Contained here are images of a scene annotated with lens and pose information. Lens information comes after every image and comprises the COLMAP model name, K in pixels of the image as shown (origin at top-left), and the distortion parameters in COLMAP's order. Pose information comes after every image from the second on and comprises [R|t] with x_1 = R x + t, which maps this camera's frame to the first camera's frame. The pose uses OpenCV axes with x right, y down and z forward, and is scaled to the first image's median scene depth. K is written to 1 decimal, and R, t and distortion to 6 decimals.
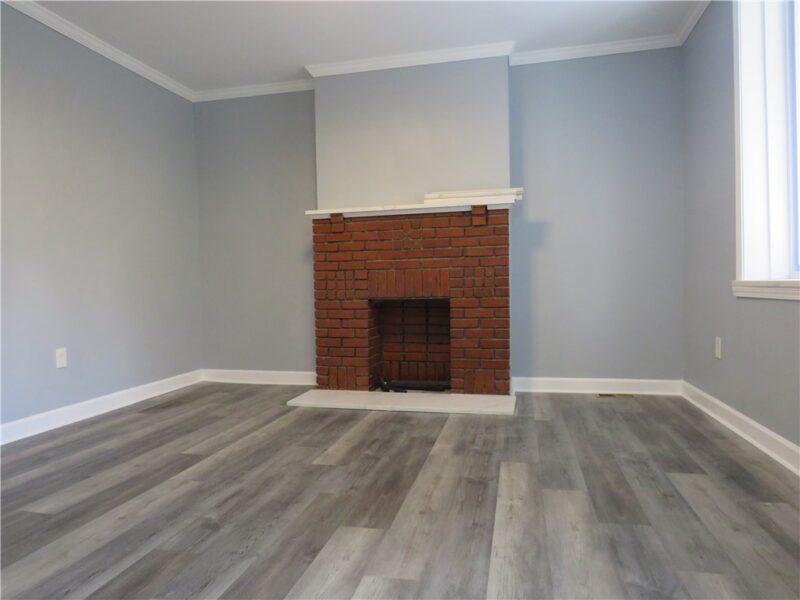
lens RADIAL K [[571.1, 0, 400.0], [0, 571.1, 300.0], [0, 0, 1]] dist [-0.029671, -0.003096]
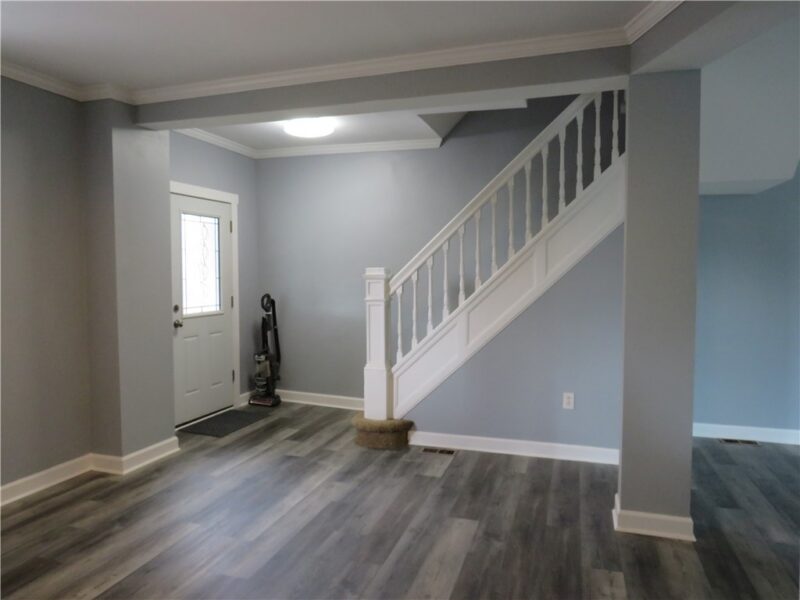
lens RADIAL K [[571.1, 0, 400.0], [0, 571.1, 300.0], [0, 0, 1]] dist [-0.029671, -0.003096]
pose [[-0.996202, 0.012345, 0.086188, -0.626385], [0.018516, 0.997292, 0.071173, -0.343463], [-0.085076, 0.072499, -0.993733, 2.434334]]
